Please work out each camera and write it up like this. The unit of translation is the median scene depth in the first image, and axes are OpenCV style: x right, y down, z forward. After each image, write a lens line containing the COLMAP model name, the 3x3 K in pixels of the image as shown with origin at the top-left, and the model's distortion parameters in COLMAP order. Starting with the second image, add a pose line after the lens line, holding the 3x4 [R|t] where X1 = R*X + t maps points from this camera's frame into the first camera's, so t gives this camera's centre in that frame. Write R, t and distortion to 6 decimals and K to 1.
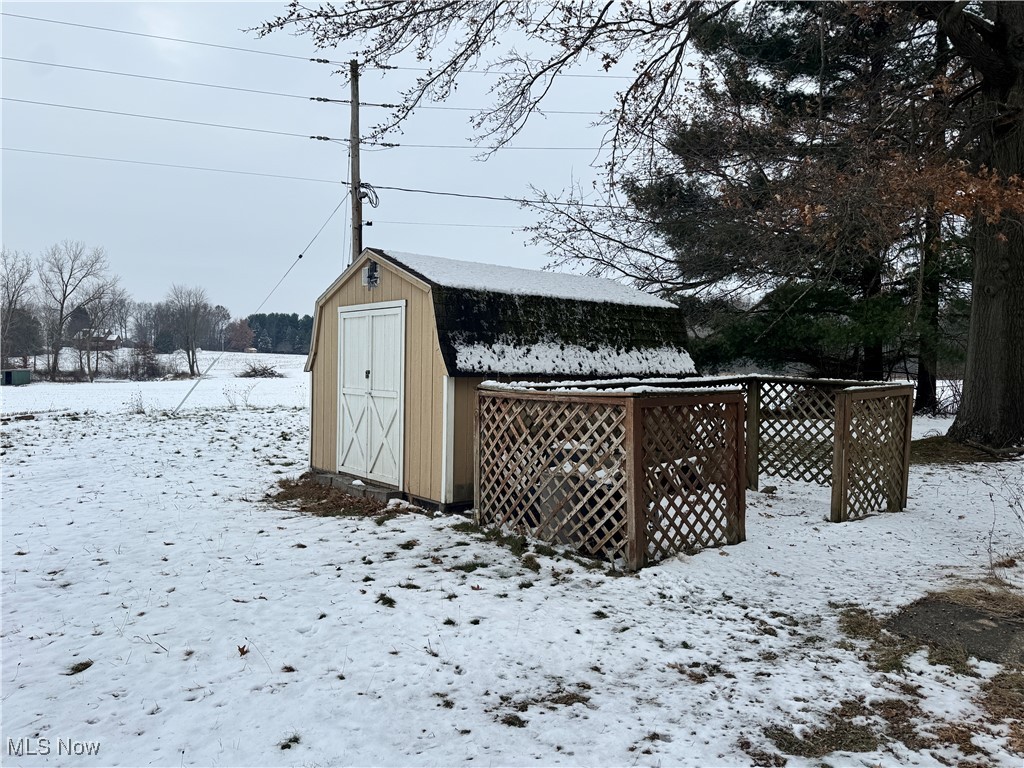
lens RADIAL K [[746.7, 0, 508.2], [0, 746.7, 385.2], [0, 0, 1]] dist [0.009531, 0.001230]
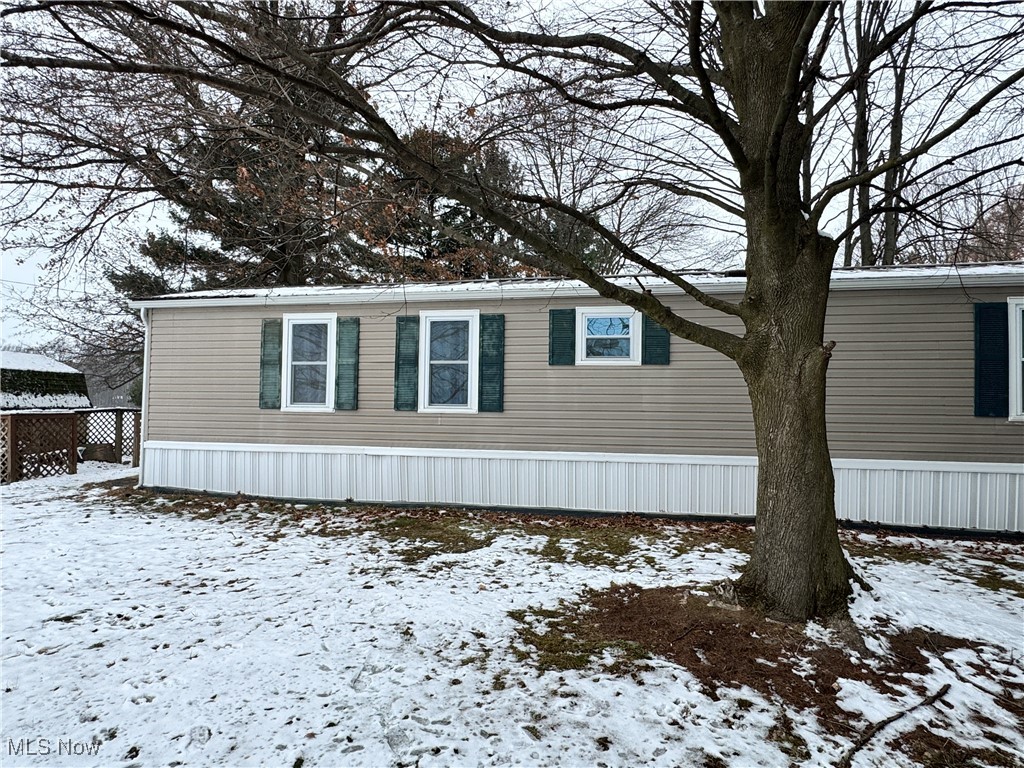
lens RADIAL K [[613.3, 0, 511.7], [0, 613.3, 385.0], [0, 0, 1]] dist [-0.005383, 0.000661]
pose [[0.777924, 0.016874, 0.628132, 0.046074], [0.019106, 0.998542, -0.050488, 0.012658], [-0.628068, 0.051277, 0.776467, -0.419656]]
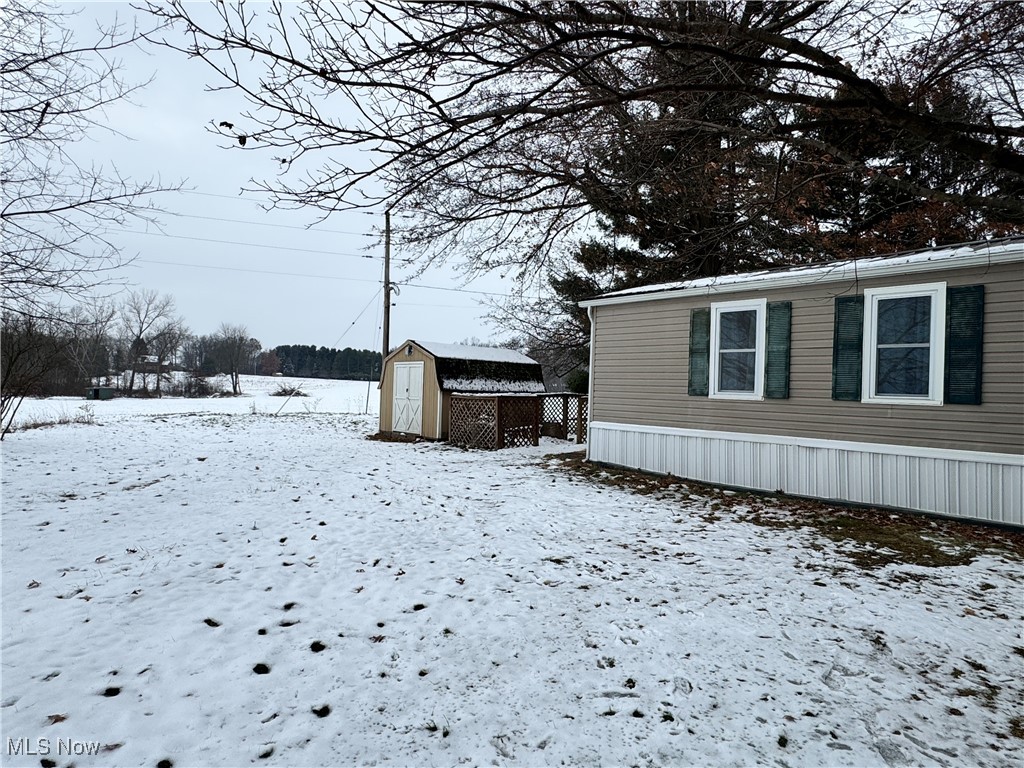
lens RADIAL K [[613.3, 0, 517.0], [0, 613.3, 383.4], [0, 0, 1]] dist [-0.005383, 0.000661]
pose [[0.998695, 0.014512, 0.048959, 0.029986], [-0.012654, 0.999196, -0.038033, 0.014104], [-0.049472, 0.037364, 0.998076, -0.417841]]
